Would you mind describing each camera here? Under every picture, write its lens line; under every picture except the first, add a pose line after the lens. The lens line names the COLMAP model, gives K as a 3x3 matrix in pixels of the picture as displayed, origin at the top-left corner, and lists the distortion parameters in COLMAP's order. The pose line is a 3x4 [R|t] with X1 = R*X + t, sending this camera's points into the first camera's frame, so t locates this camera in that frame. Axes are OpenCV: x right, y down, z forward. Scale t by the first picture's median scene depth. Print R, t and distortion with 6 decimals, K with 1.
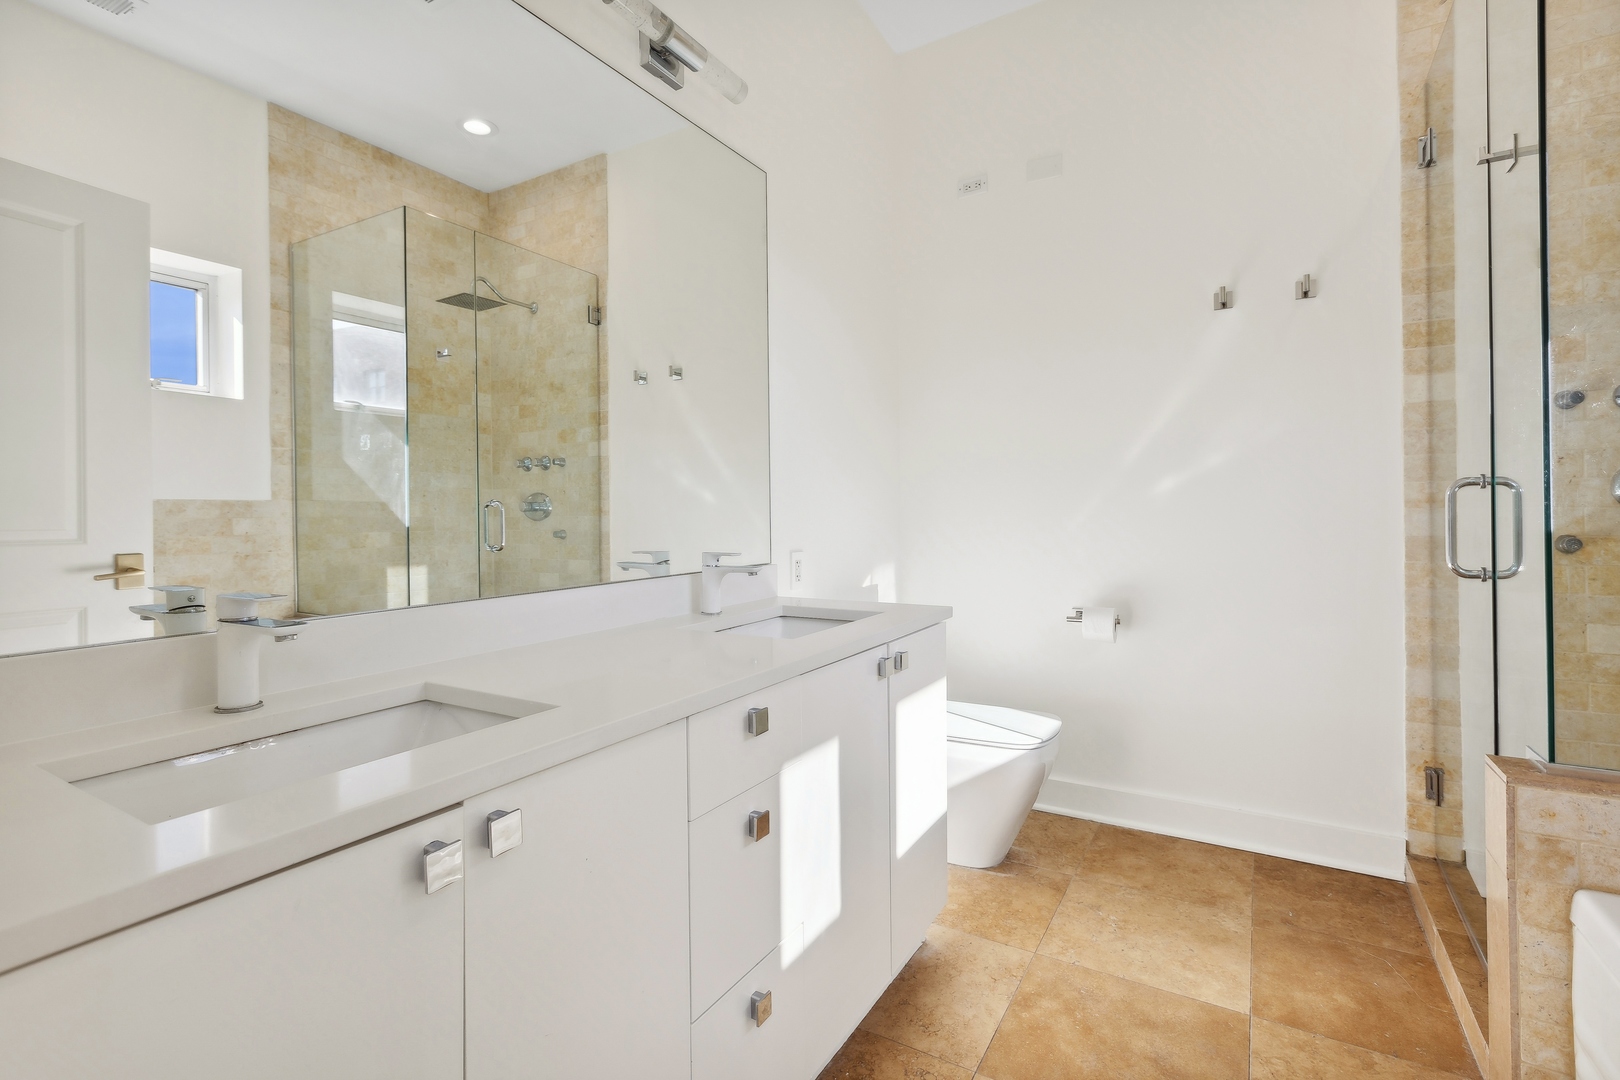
lens RADIAL K [[738.8, 0, 802.7], [0, 738.8, 510.9], [0, 0, 1]] dist [0.002016, 0.000055]
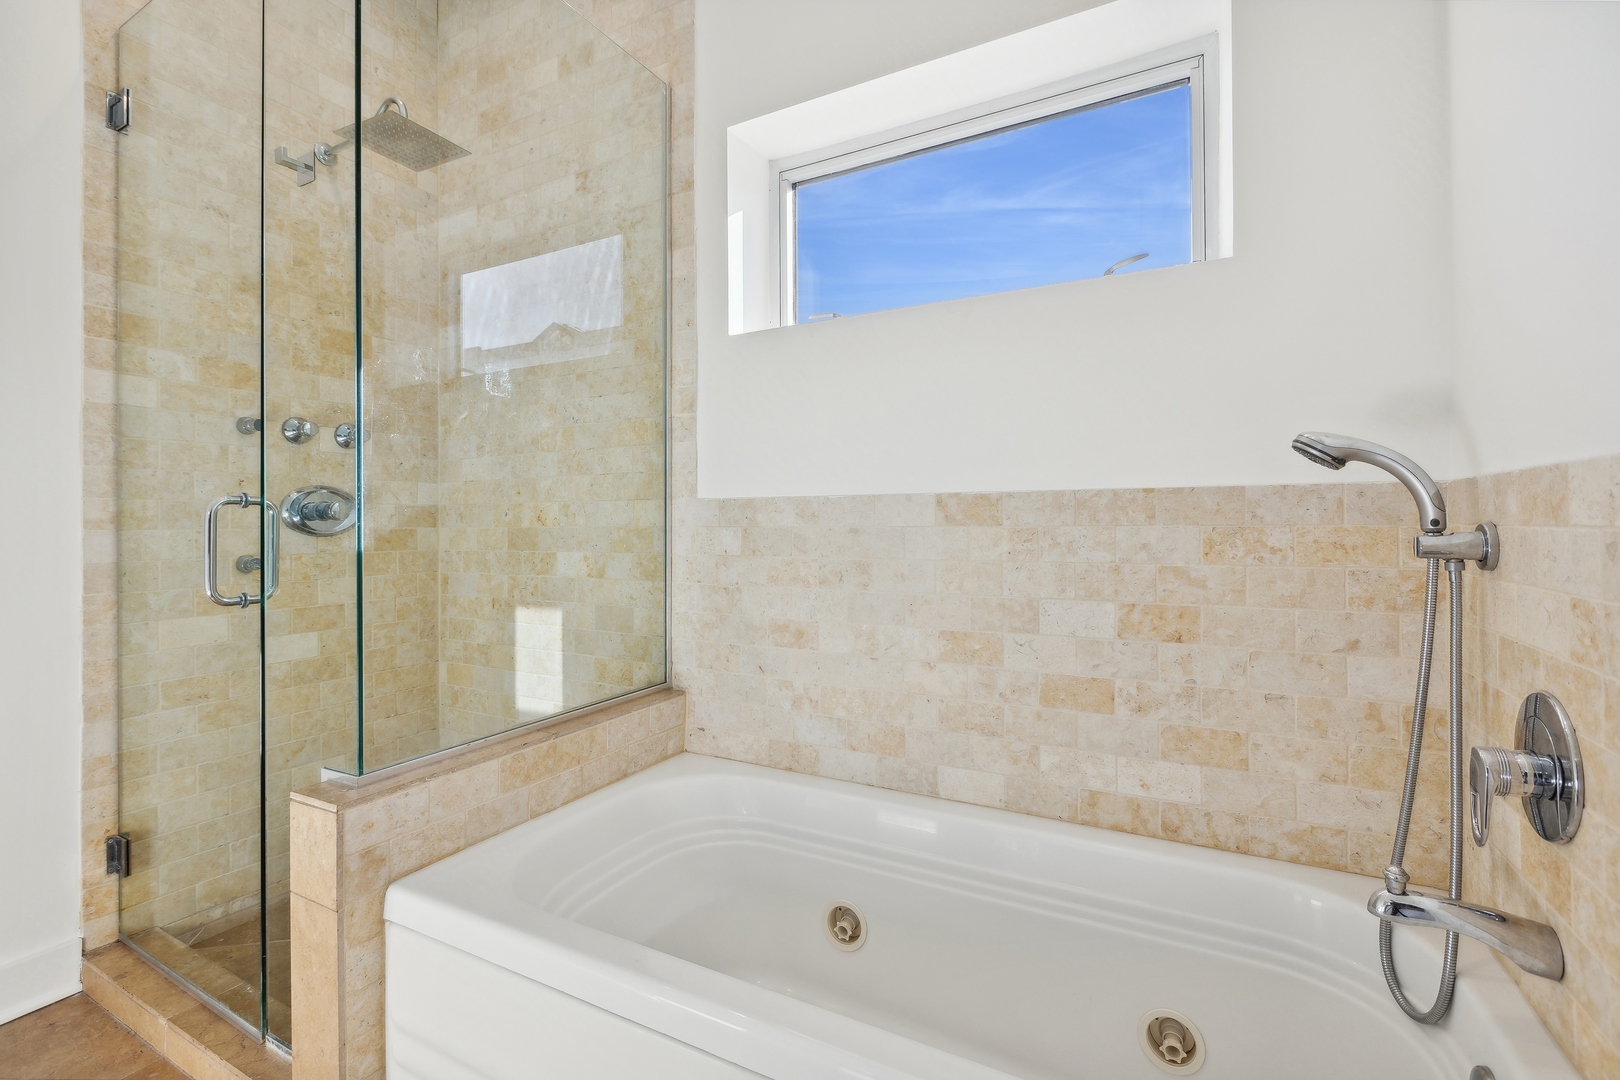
lens RADIAL K [[718.2, 0, 809.5], [0, 718.2, 521.9], [0, 0, 1]] dist [-0.002257, -0.000490]
pose [[-0.043706, 0.015211, 0.998929, -0.010823], [0.002208, 0.999883, -0.015129, 0.001664], [-0.999042, 0.001545, -0.043735, 0.236698]]
